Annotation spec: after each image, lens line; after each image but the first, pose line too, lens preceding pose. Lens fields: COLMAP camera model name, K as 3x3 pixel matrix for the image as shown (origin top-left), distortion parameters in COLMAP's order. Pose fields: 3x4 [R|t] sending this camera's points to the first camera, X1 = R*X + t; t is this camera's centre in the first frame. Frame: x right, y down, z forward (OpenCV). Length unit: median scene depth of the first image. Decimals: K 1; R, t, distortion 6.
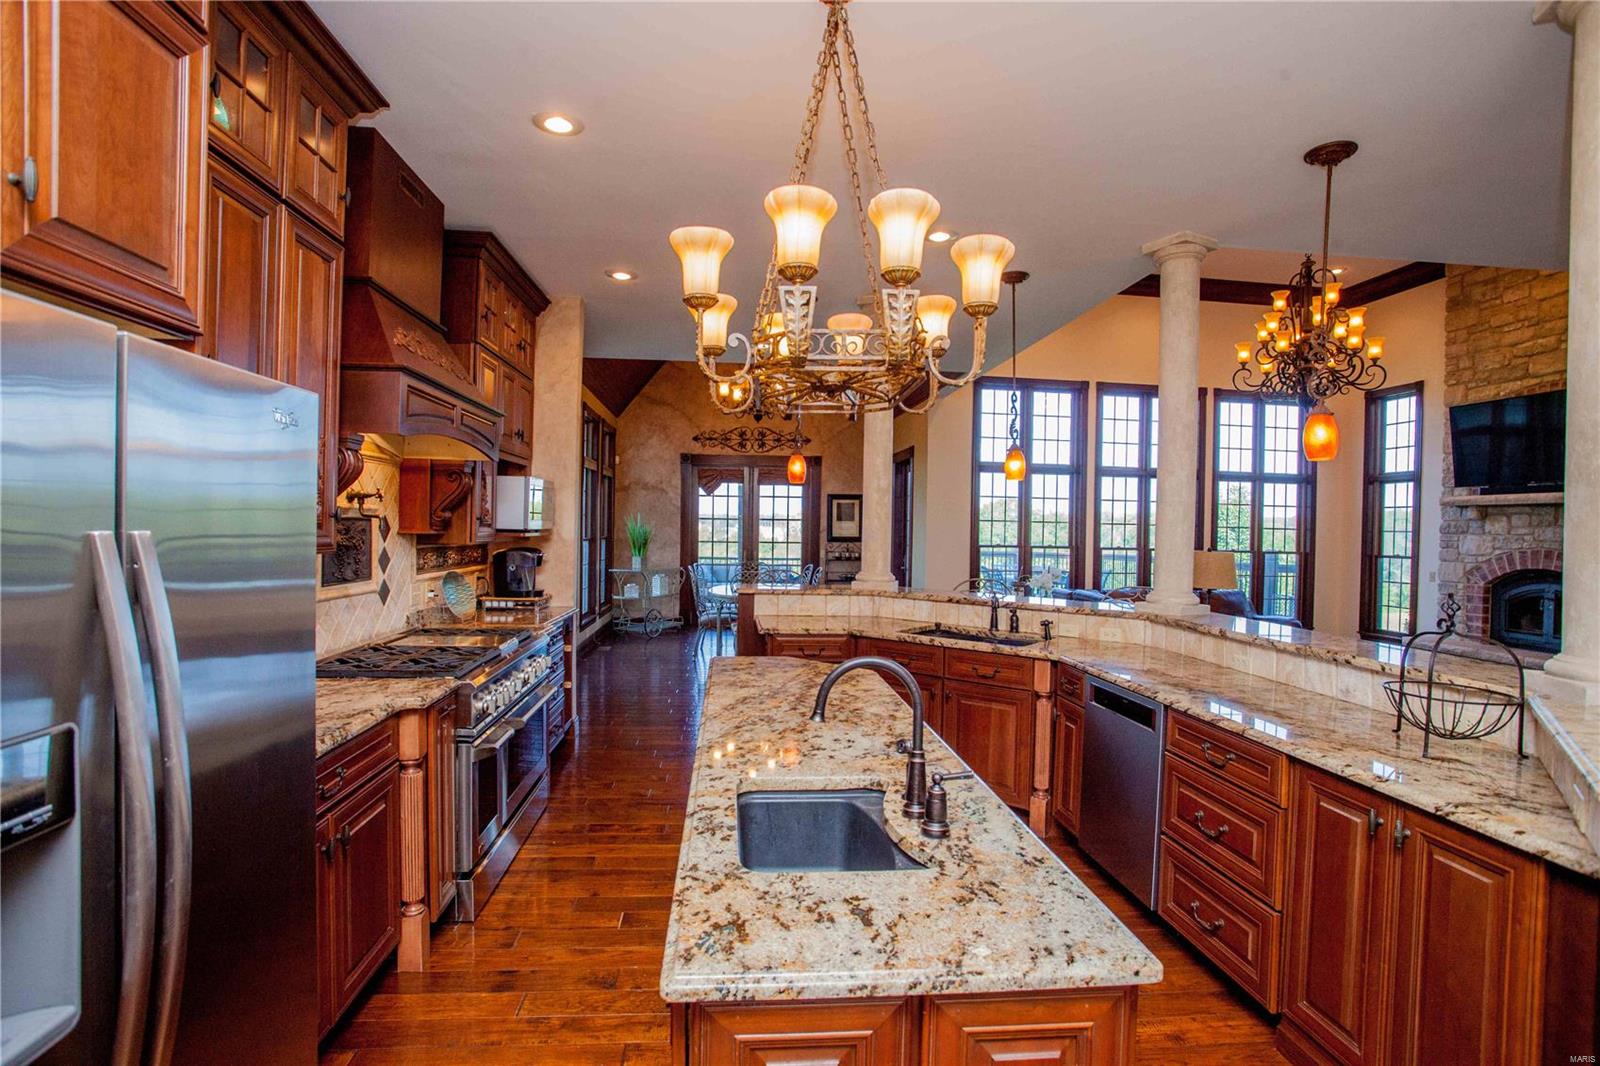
lens RADIAL K [[781.9, 0, 793.4], [0, 781.9, 530.0], [0, 0, 1]] dist [-0.065593, 0.025366]
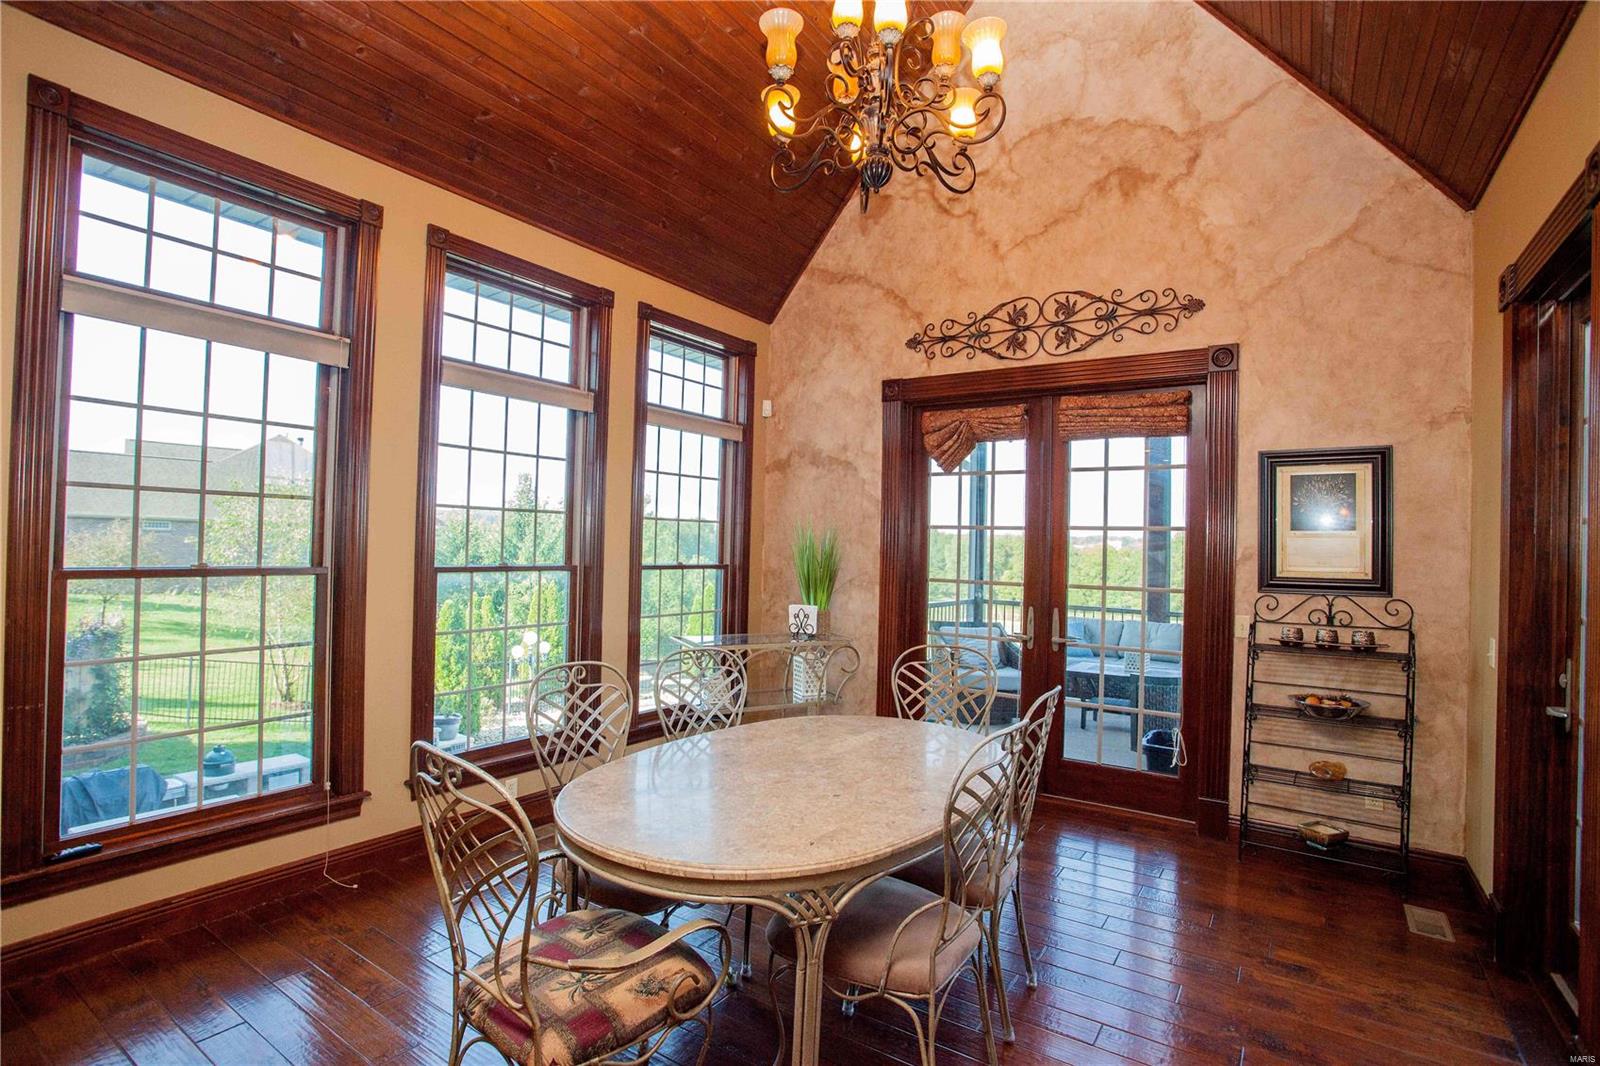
lens RADIAL K [[781.9, 0, 793.4], [0, 781.9, 530.0], [0, 0, 1]] dist [-0.065593, 0.025366]
pose [[0.790882, -0.005938, -0.611940, 0.096785], [-0.017328, 0.999335, -0.032092, 0.002833], [0.611723, 0.035985, 0.790253, 0.681005]]
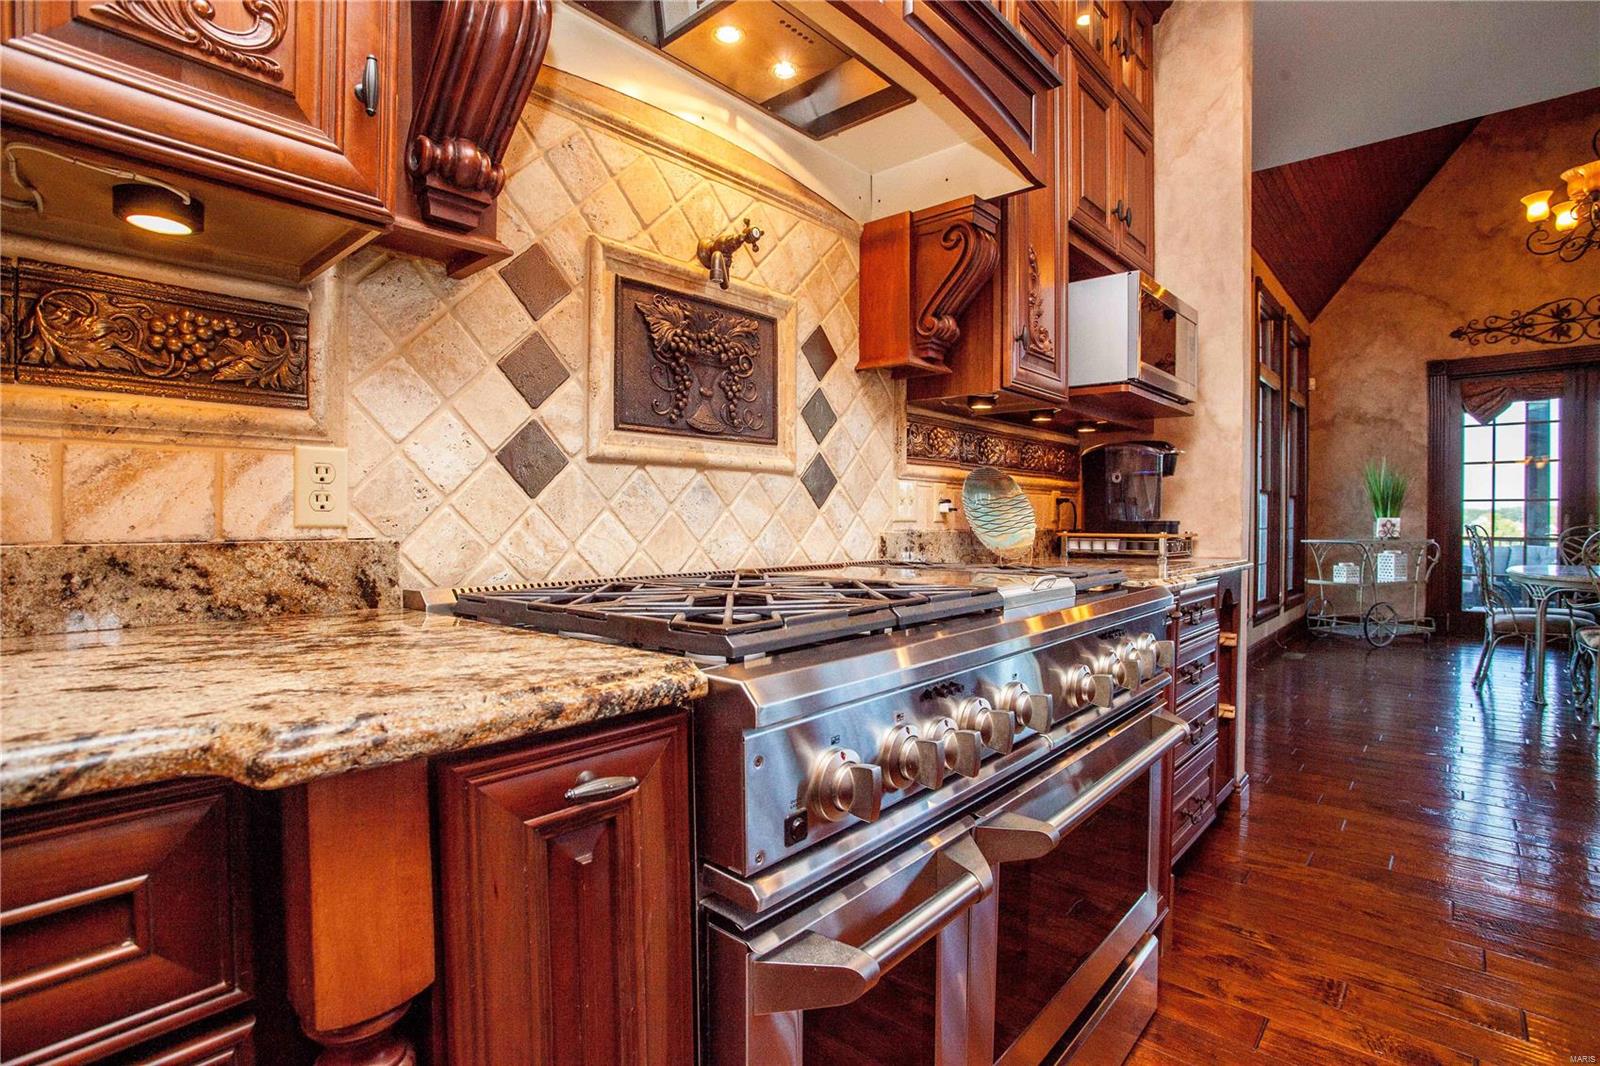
lens RADIAL K [[781.9, 0, 793.4], [0, 781.9, 530.0], [0, 0, 1]] dist [-0.065593, 0.025366]
pose [[0.690818, -0.001363, -0.723027, -0.062924], [0.002996, 0.999995, 0.000977, 0.040134], [0.723022, -0.002841, 0.690819, 0.226486]]
